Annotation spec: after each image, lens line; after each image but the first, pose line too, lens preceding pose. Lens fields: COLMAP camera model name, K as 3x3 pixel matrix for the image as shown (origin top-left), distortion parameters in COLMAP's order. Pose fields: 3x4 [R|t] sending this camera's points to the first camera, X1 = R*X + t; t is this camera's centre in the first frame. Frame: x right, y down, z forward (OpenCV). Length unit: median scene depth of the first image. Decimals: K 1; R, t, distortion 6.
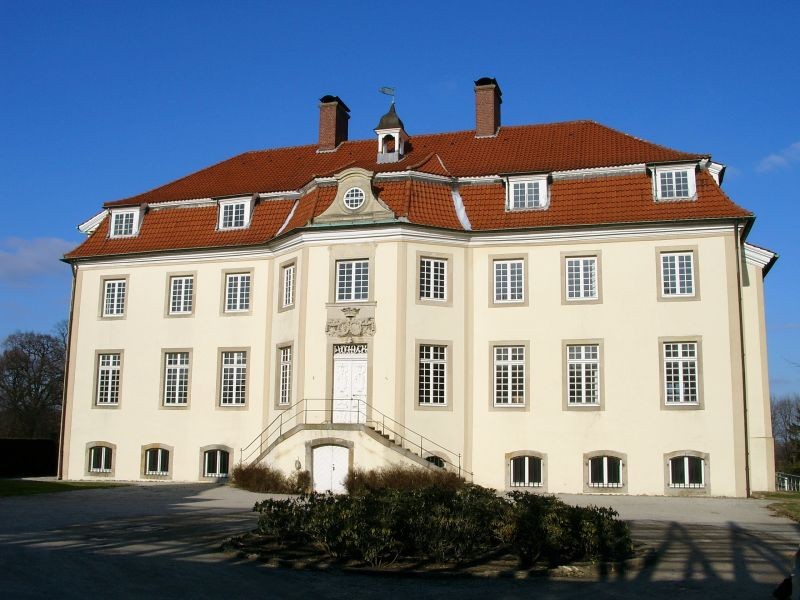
lens RADIAL K [[827.0, 0, 400.0], [0, 827.0, 300.0], [0, 0, 1]] dist [-0.145480, 0.022001]
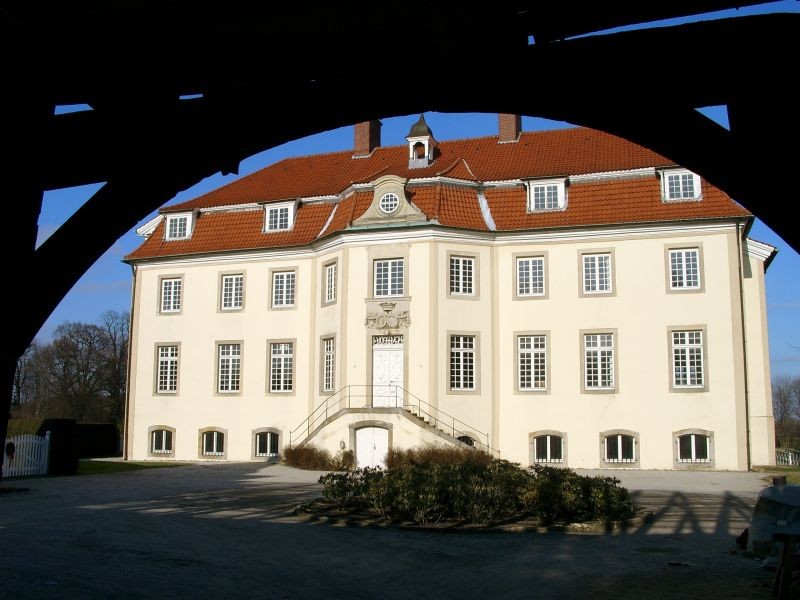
lens RADIAL K [[800.1, 0, 400.0], [0, 800.1, 300.0], [0, 0, 1]] dist [-0.157062, 0.007852]
pose [[0.999384, -0.012206, -0.032901, -0.007850], [0.012789, 0.999764, 0.017582, -0.012510], [0.032678, -0.017992, 0.999304, -0.067281]]
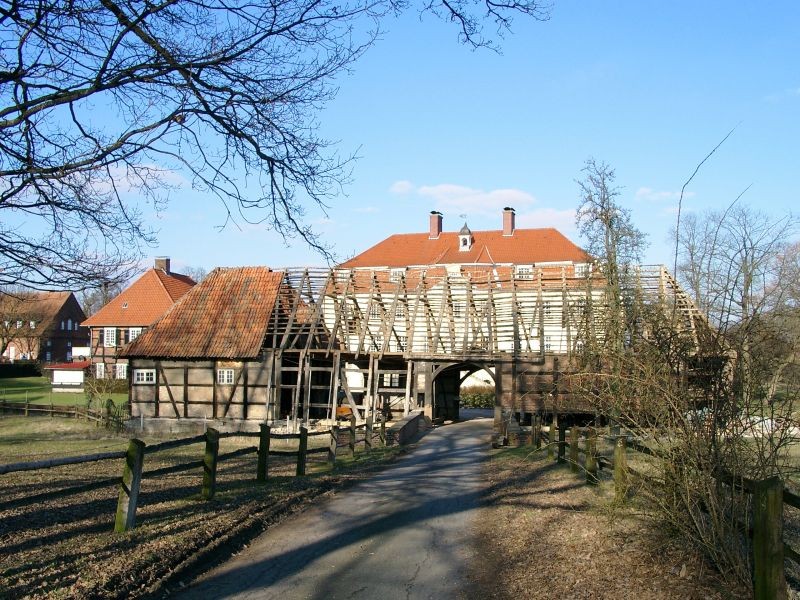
lens RADIAL K [[800.1, 0, 400.0], [0, 800.1, 300.0], [0, 0, 1]] dist [-0.157062, 0.007852]
pose [[0.999134, -0.013909, -0.039226, -0.125155], [0.018665, 0.992152, 0.123635, -0.358453], [0.037199, -0.124260, 0.991552, -1.402251]]
